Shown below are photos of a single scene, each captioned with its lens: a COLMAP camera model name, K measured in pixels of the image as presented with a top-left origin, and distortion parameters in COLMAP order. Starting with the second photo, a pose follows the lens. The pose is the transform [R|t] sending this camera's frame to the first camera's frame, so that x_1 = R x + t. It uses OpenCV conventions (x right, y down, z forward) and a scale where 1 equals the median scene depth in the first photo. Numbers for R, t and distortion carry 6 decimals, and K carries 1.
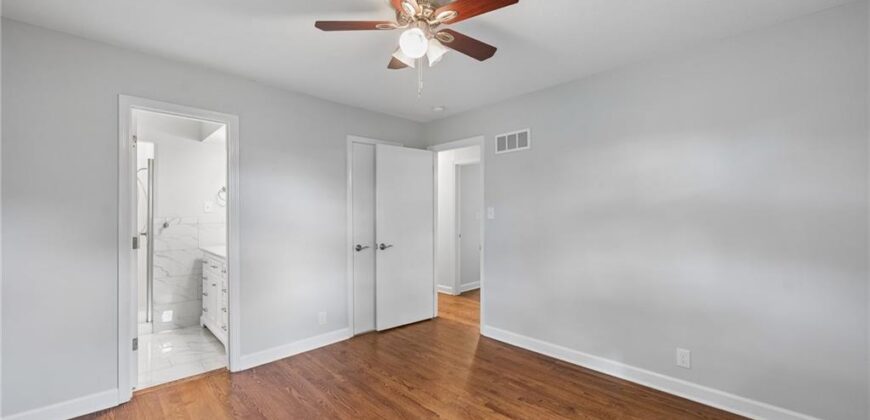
lens RADIAL K [[348.4, 0, 435.0], [0, 348.4, 210.0], [0, 0, 1]] dist [0.000278, -0.000208]
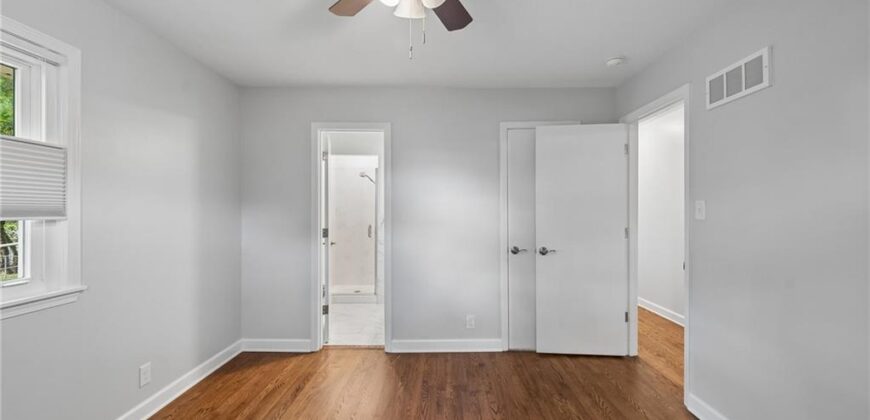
lens RADIAL K [[348.4, 0, 435.0], [0, 348.4, 210.0], [0, 0, 1]] dist [0.000278, -0.000208]
pose [[0.709283, -0.000915, -0.704923, 0.257599], [0.007302, 0.999955, 0.006050, 0.001635], [0.704886, -0.009439, 0.709258, 0.252718]]
